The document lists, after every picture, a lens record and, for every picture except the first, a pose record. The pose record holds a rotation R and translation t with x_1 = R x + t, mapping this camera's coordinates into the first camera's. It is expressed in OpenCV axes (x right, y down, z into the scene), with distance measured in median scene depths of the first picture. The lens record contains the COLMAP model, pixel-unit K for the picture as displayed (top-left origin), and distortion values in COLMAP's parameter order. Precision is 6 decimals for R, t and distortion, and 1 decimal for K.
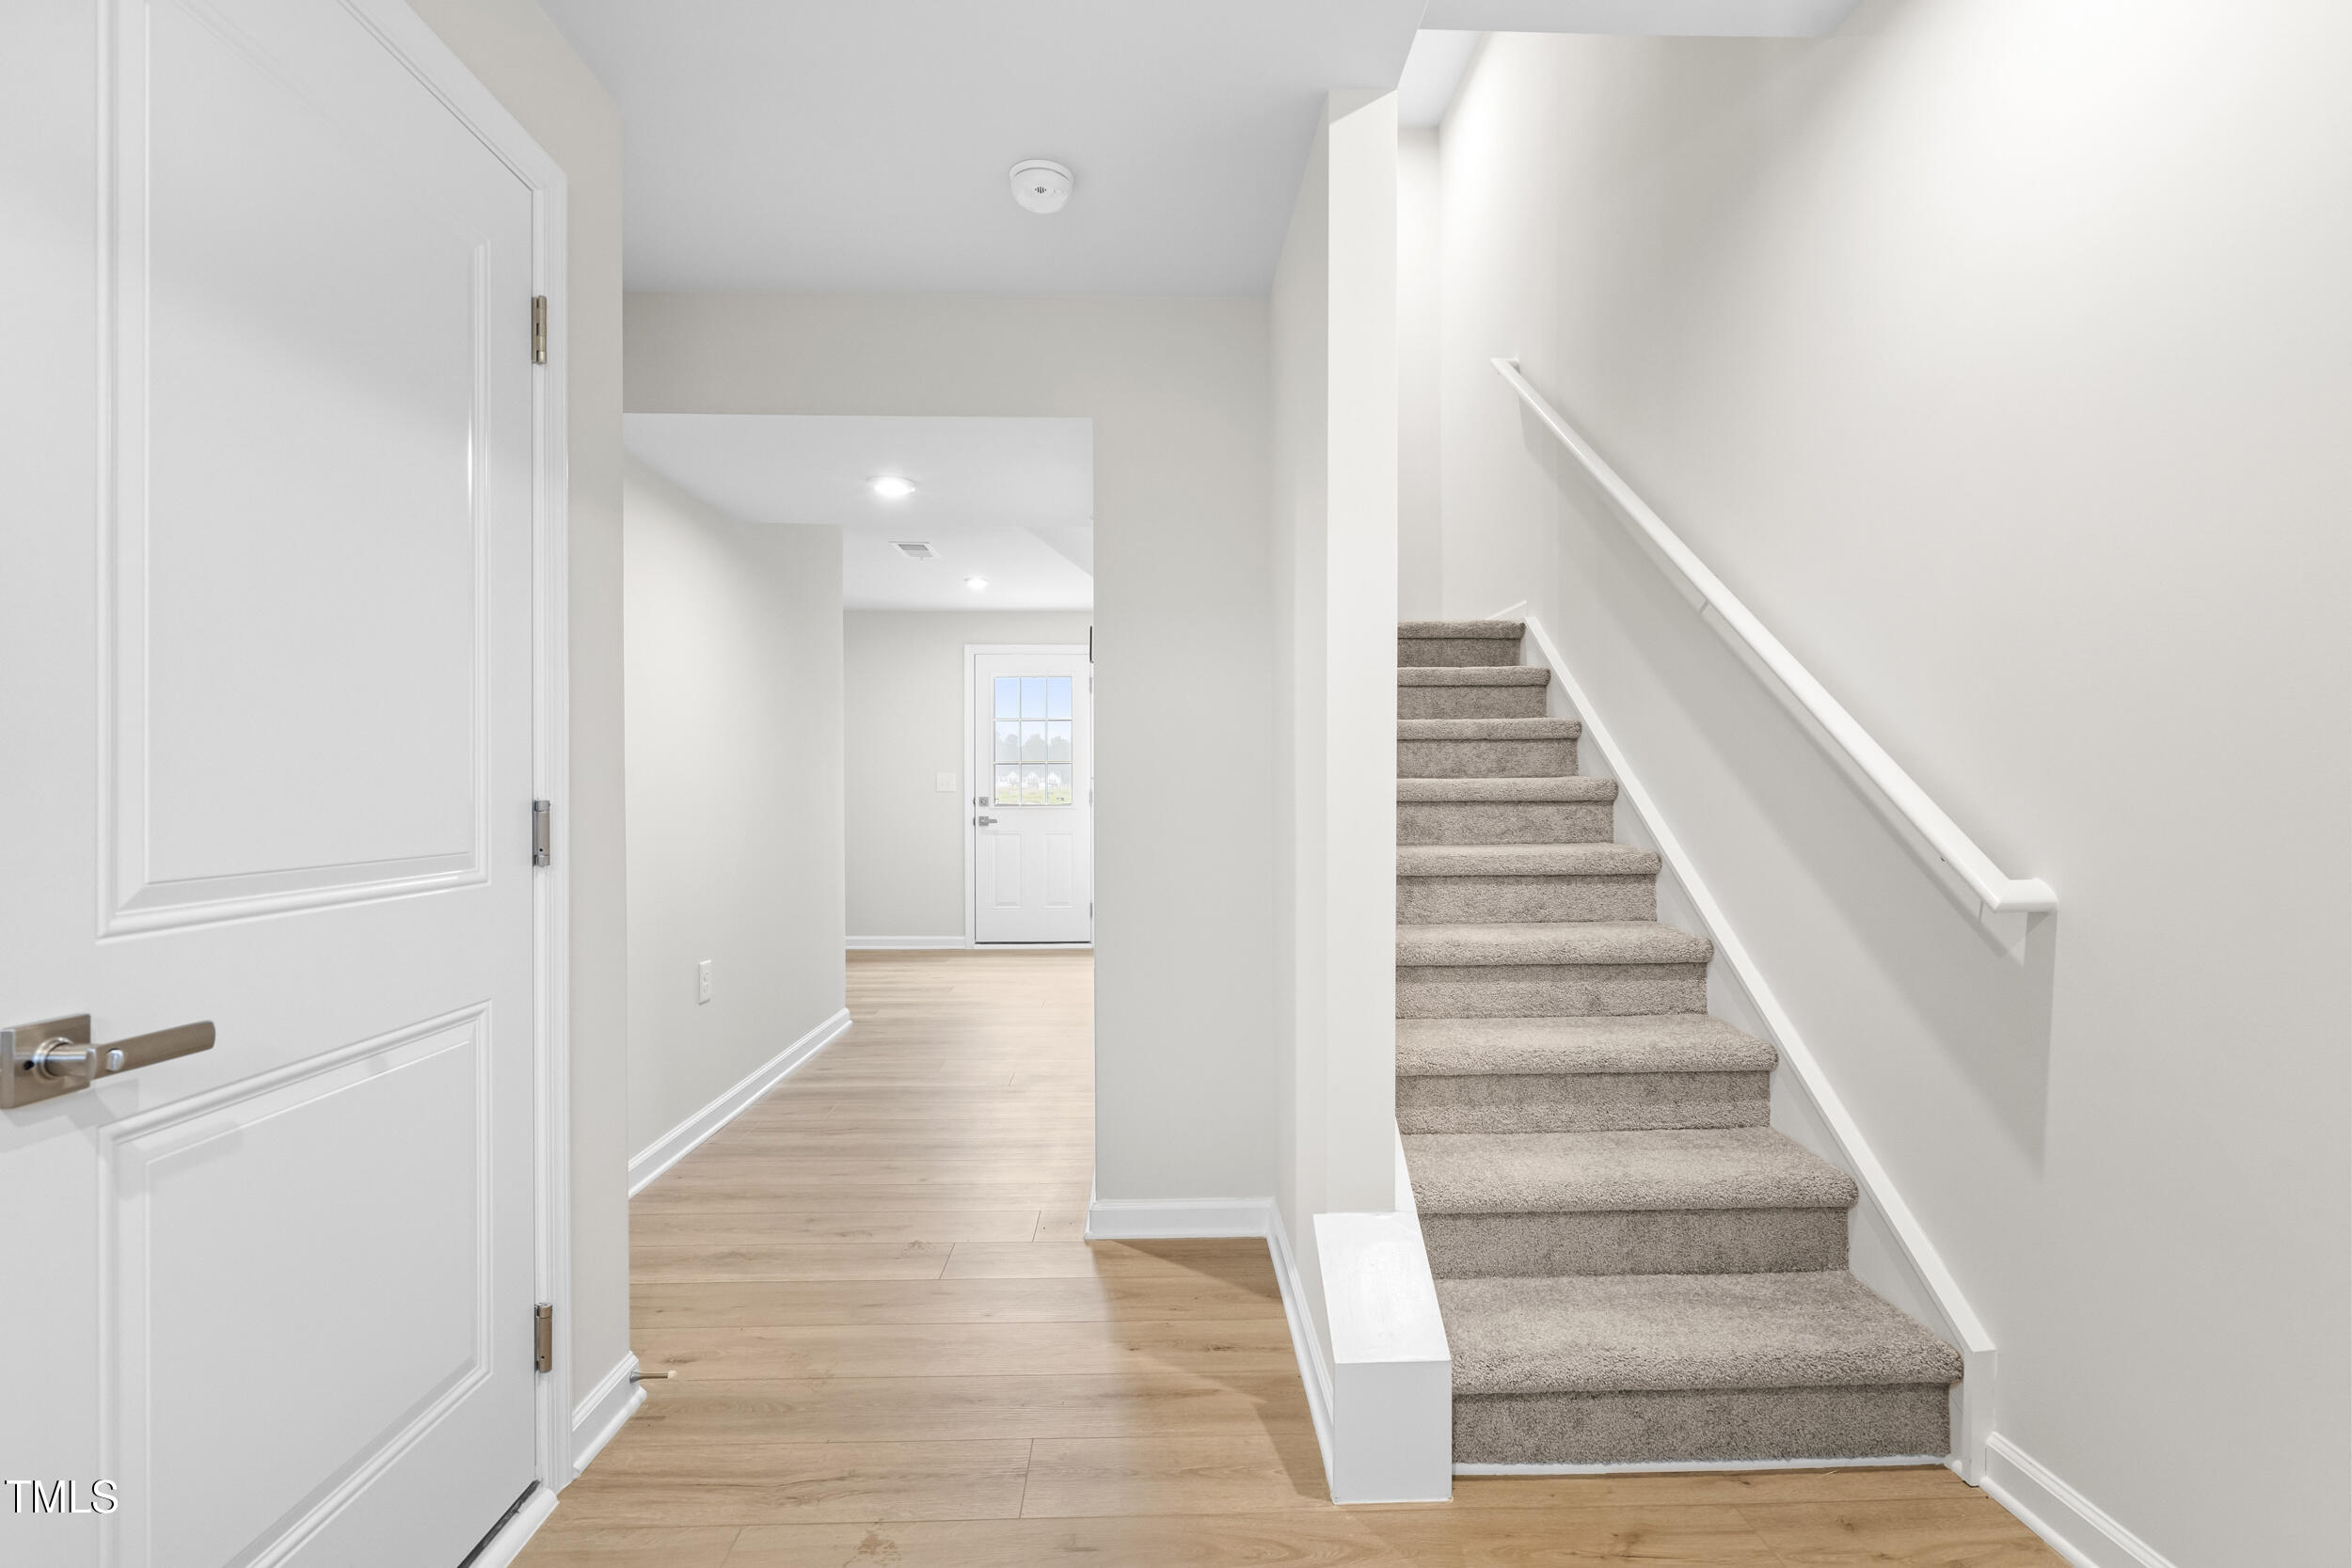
lens RADIAL K [[1059.3, 0, 1173.5], [0, 1059.3, 792.6], [0, 0, 1]] dist [-0.003367, -0.000090]
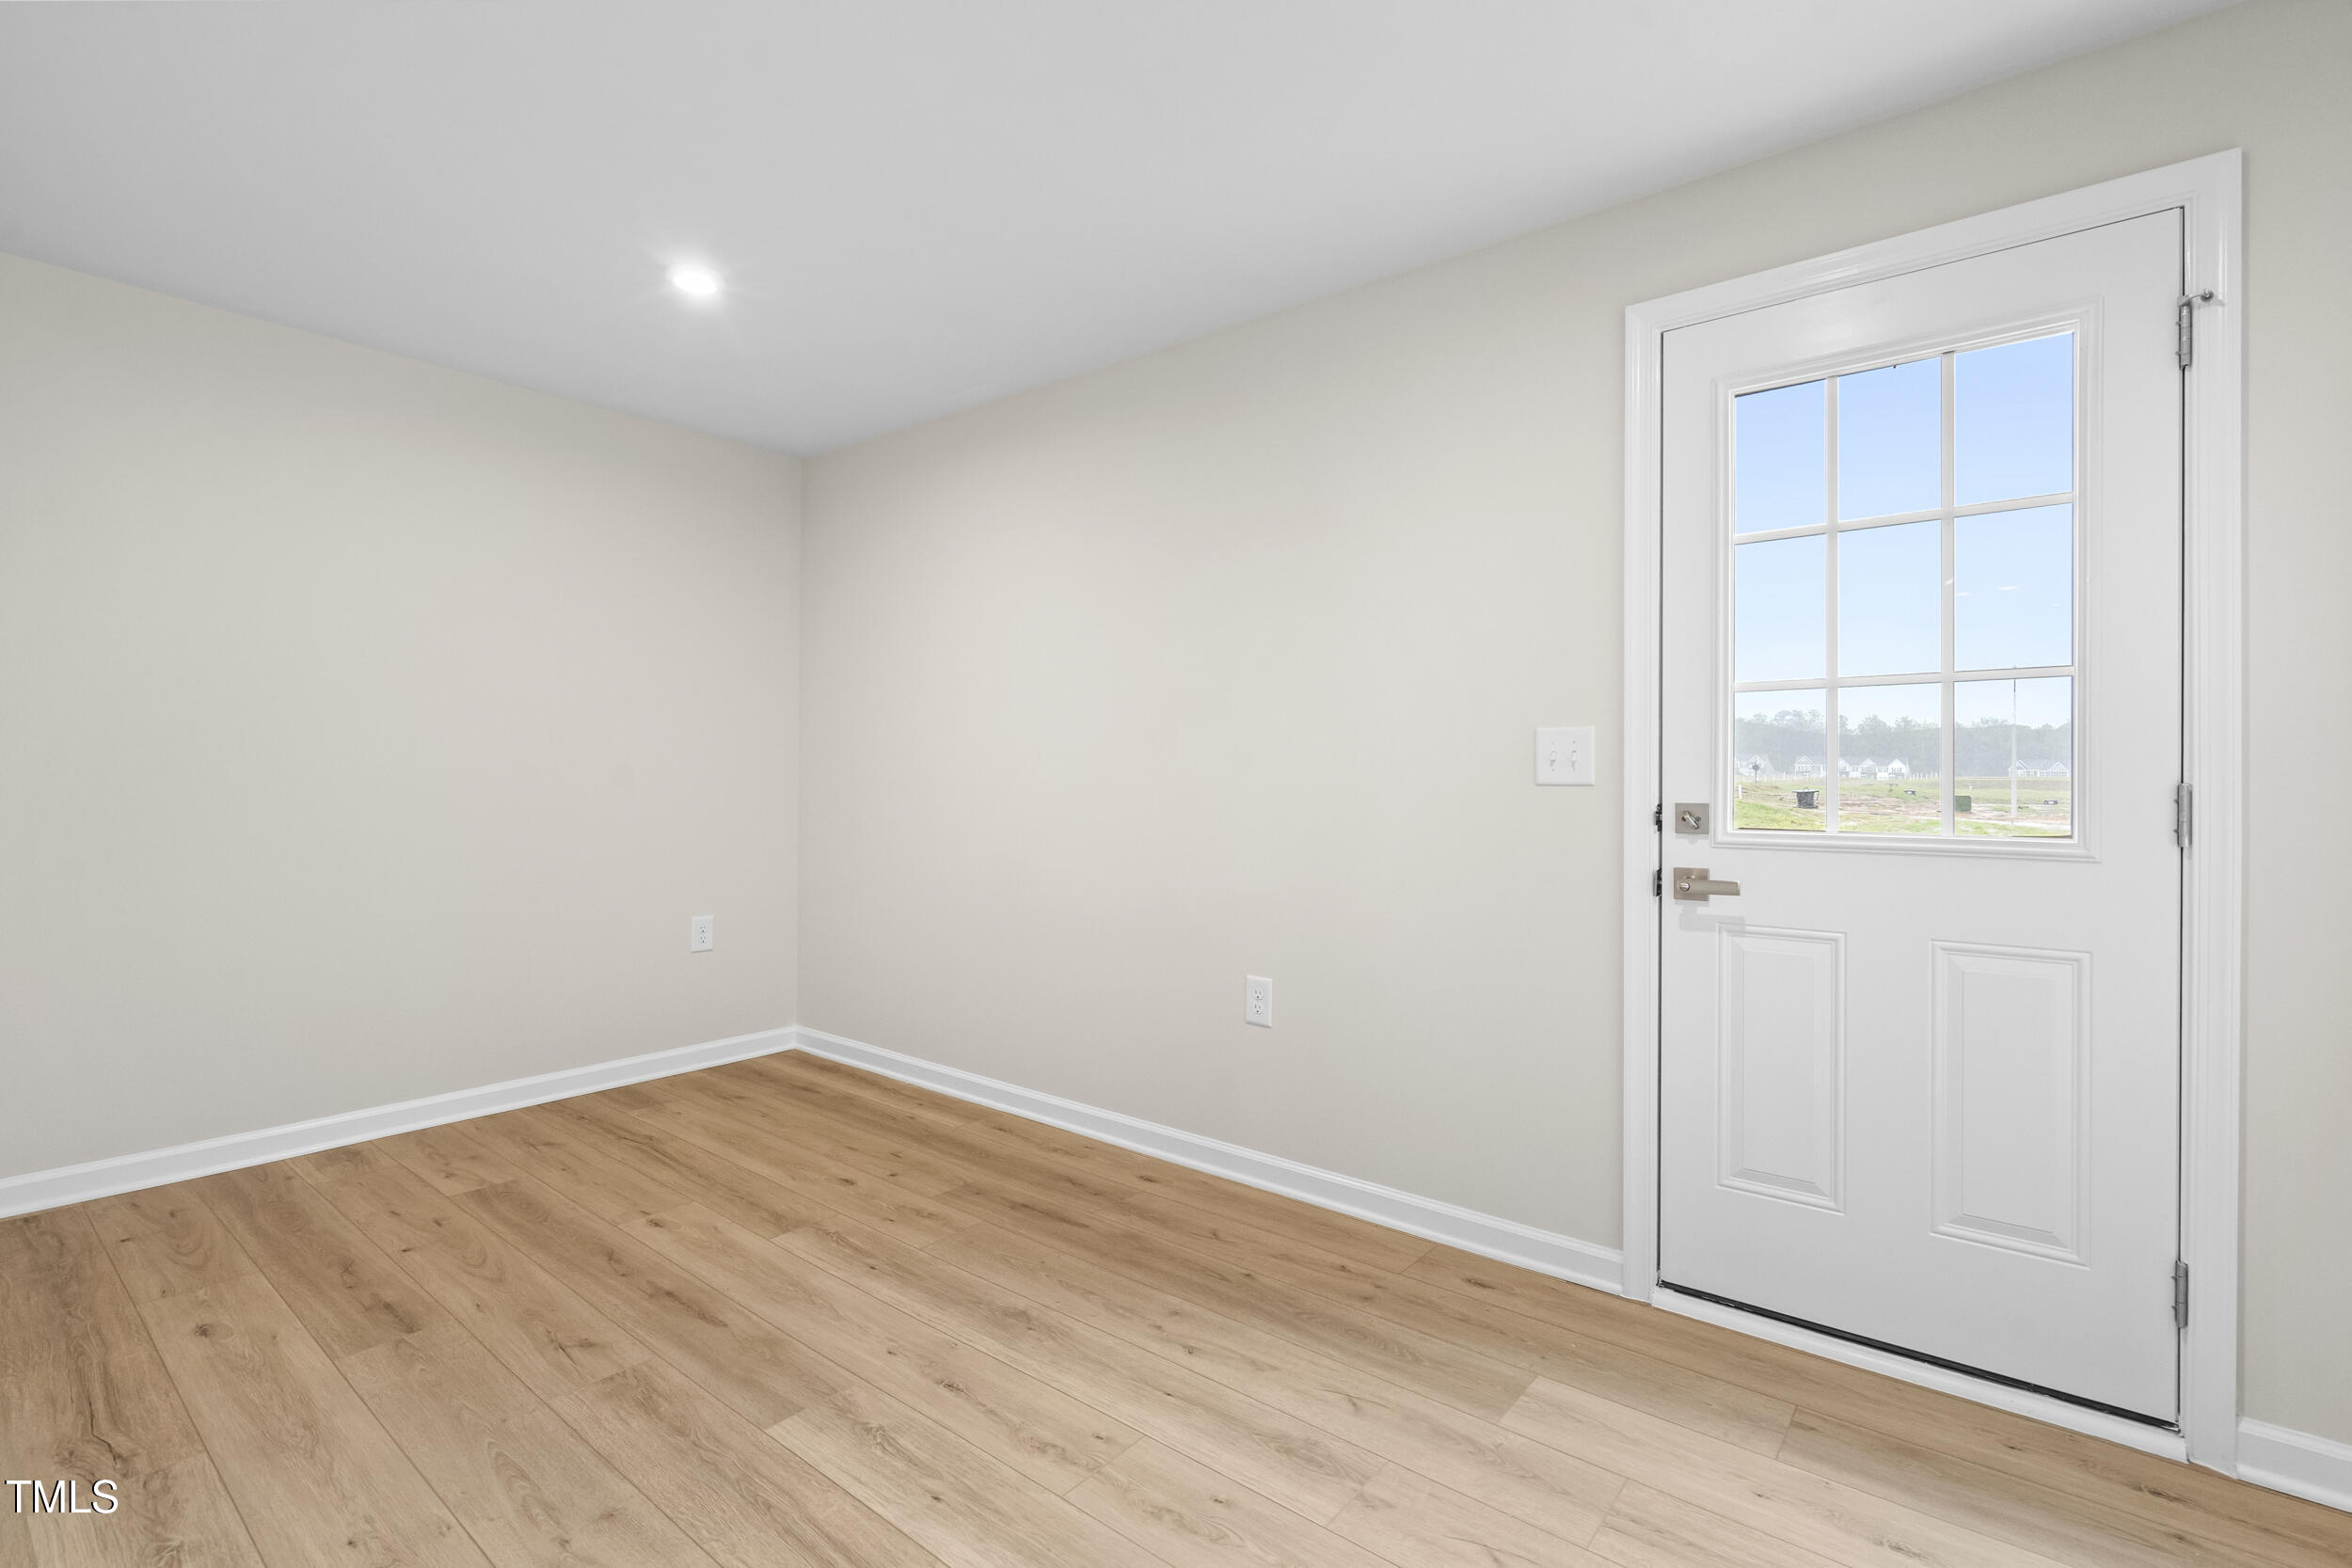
lens RADIAL K [[1059.3, 0, 1176.2], [0, 1059.3, 785.1], [0, 0, 1]] dist [-0.003367, -0.000090]
pose [[0.757698, 0.006387, -0.652574, -0.094898], [-0.005025, 0.999980, 0.003953, -0.001406], [0.652585, 0.000284, 0.757715, 0.680523]]
